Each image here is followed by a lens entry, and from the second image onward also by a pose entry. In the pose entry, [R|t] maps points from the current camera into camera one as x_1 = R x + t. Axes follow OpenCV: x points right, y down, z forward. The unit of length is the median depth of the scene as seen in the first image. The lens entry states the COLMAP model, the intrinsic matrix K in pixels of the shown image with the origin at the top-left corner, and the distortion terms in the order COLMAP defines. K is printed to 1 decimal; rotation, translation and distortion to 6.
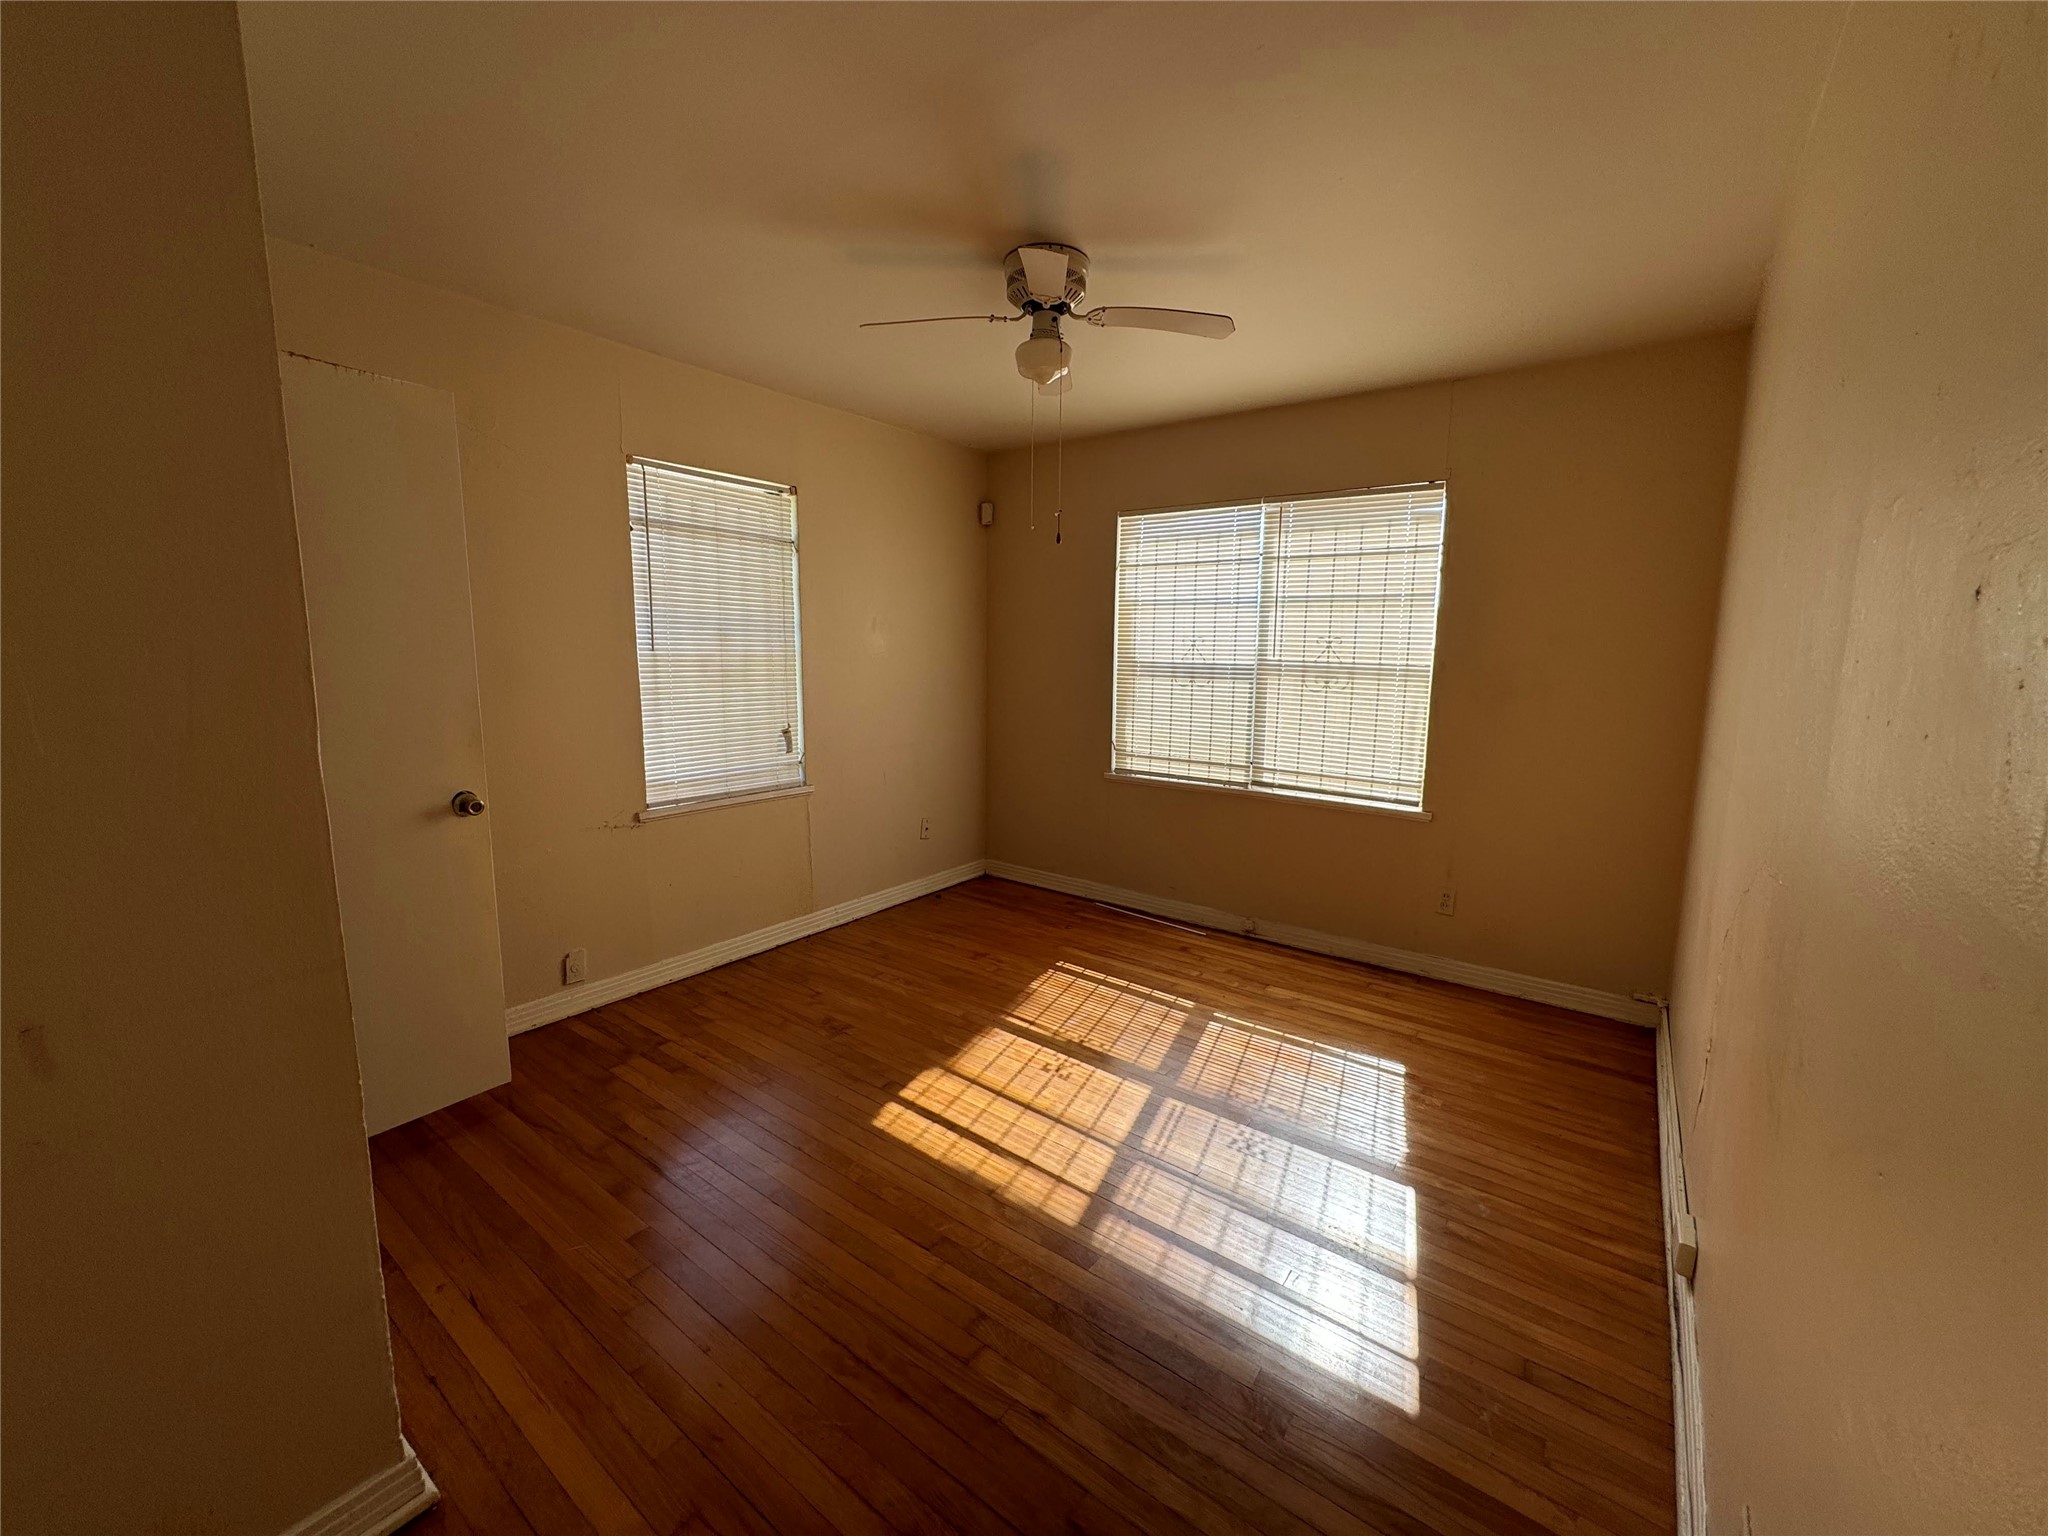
lens RADIAL K [[819.1, 0, 1027.2], [0, 819.1, 766.3], [0, 0, 1]] dist [-0.002632, 0.000130]
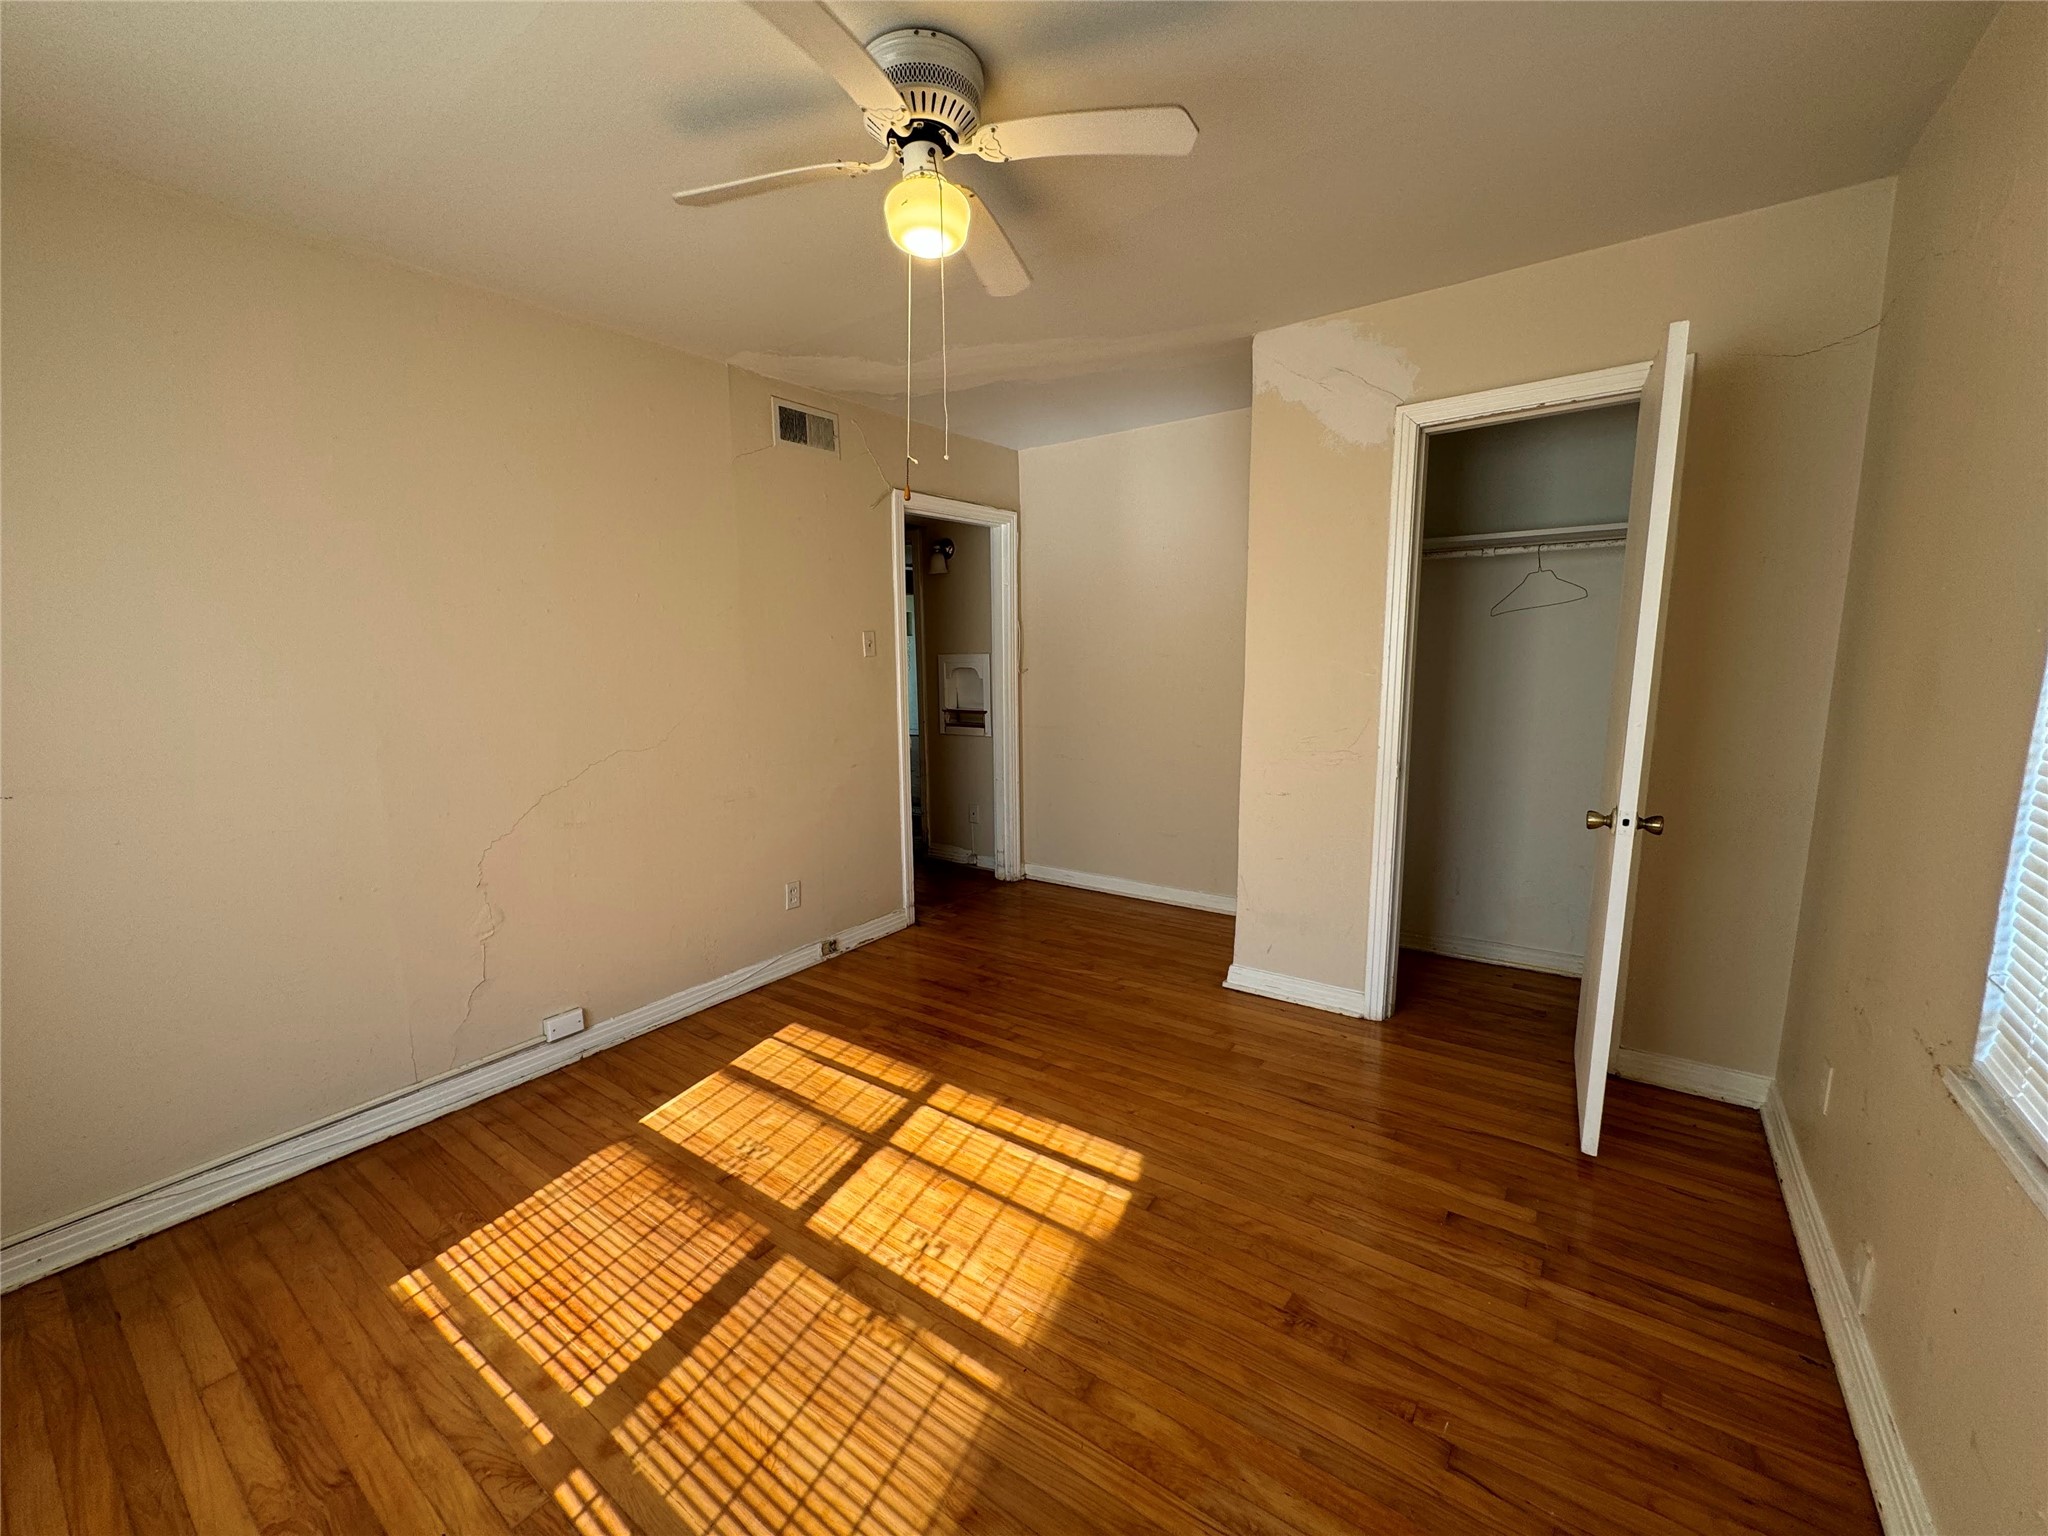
lens RADIAL K [[819.1, 0, 1027.2], [0, 819.1, 766.3], [0, 0, 1]] dist [-0.002632, 0.000130]
pose [[-0.999705, 0.012301, -0.020964, -0.043383], [0.005790, 0.958186, 0.286088, -0.243153], [0.023607, 0.285883, -0.957974, 1.693601]]
